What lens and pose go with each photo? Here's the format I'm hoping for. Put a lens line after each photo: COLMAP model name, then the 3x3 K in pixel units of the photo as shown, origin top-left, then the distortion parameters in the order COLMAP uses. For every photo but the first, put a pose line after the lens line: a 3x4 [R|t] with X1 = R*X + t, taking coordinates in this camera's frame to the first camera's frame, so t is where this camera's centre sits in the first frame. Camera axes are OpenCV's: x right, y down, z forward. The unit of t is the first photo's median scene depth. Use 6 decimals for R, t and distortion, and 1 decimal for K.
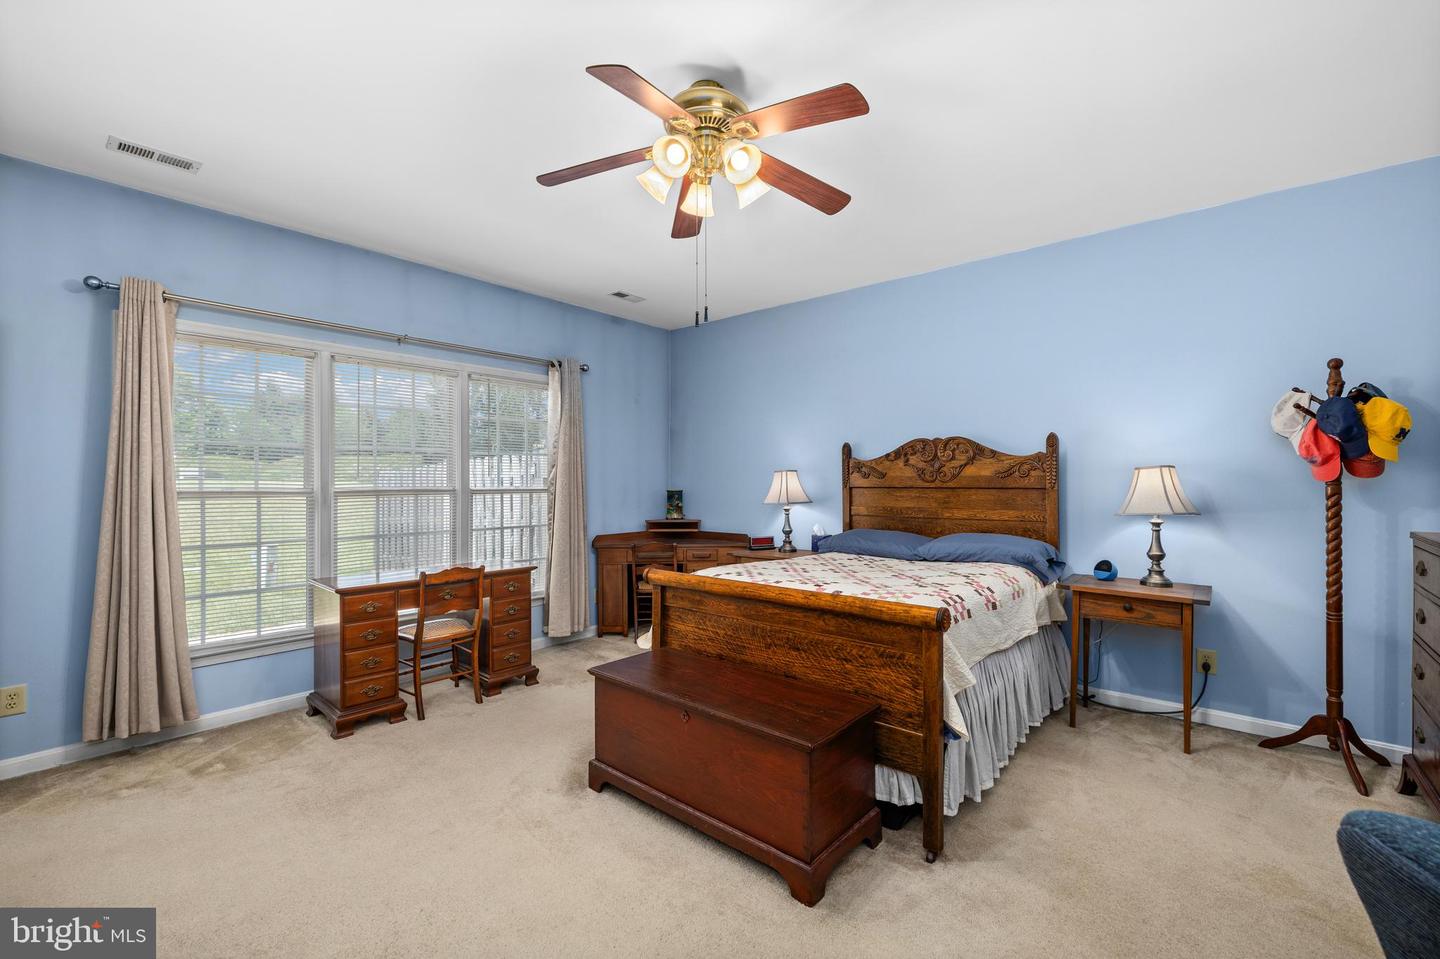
lens RADIAL K [[607.3, 0, 720.0], [0, 607.3, 479.5], [0, 0, 1]] dist [0.000623, -0.000324]
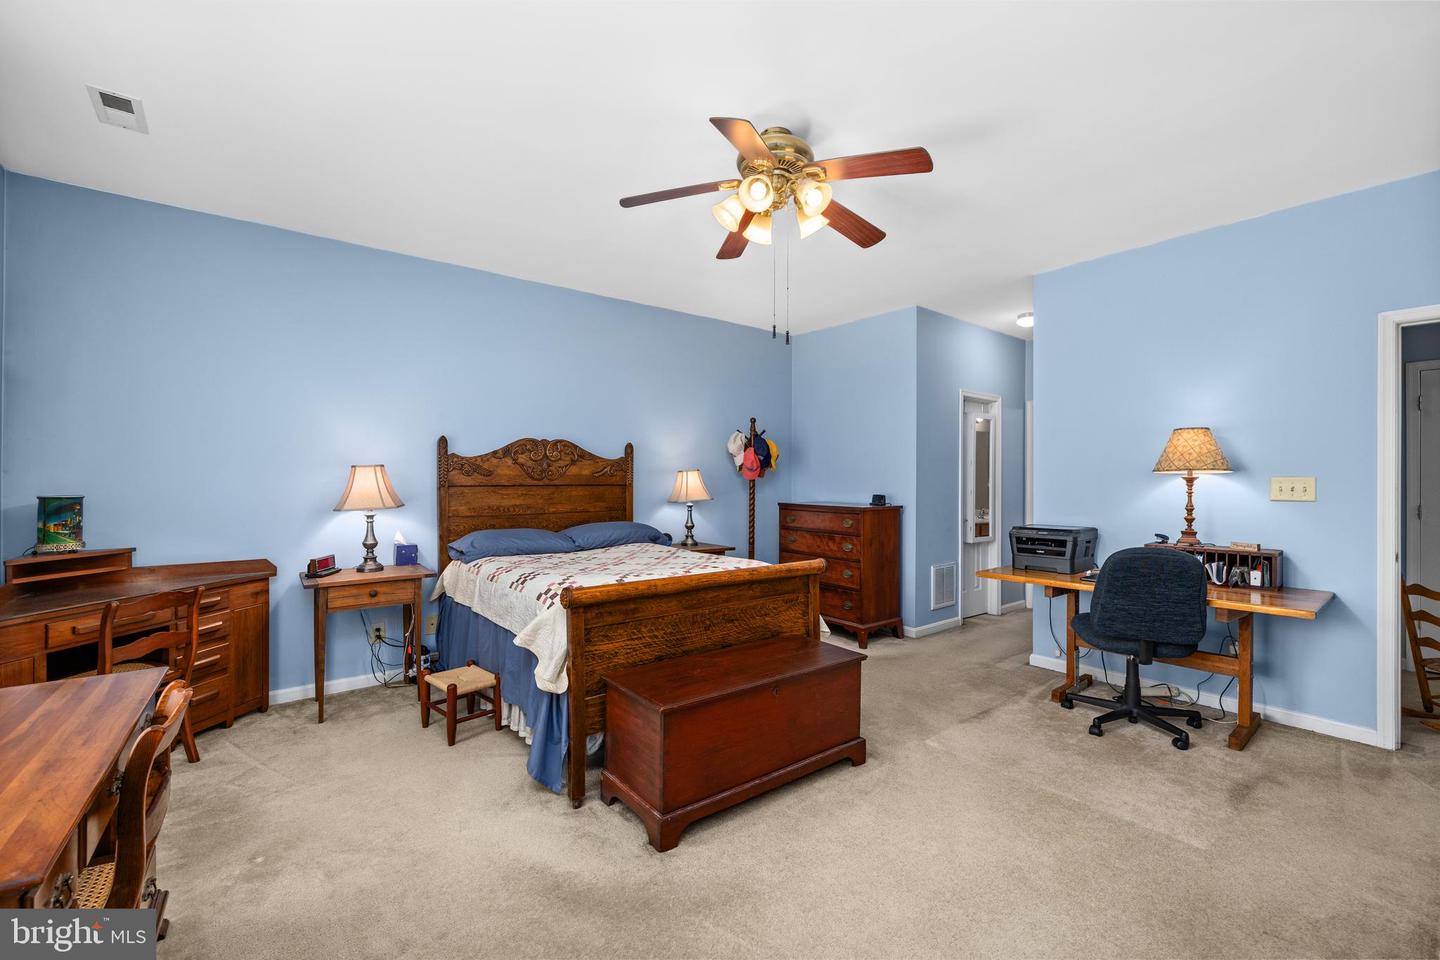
lens RADIAL K [[575.5, 0, 720.0], [0, 575.5, 480.0], [0, 0, 1]] dist [-0.000096, -0.000145]
pose [[0.204709, 0.001627, 0.978821, -0.594152], [-0.009189, 0.999958, 0.000259, 0.001047], [-0.978780, -0.009047, 0.204716, 0.475826]]
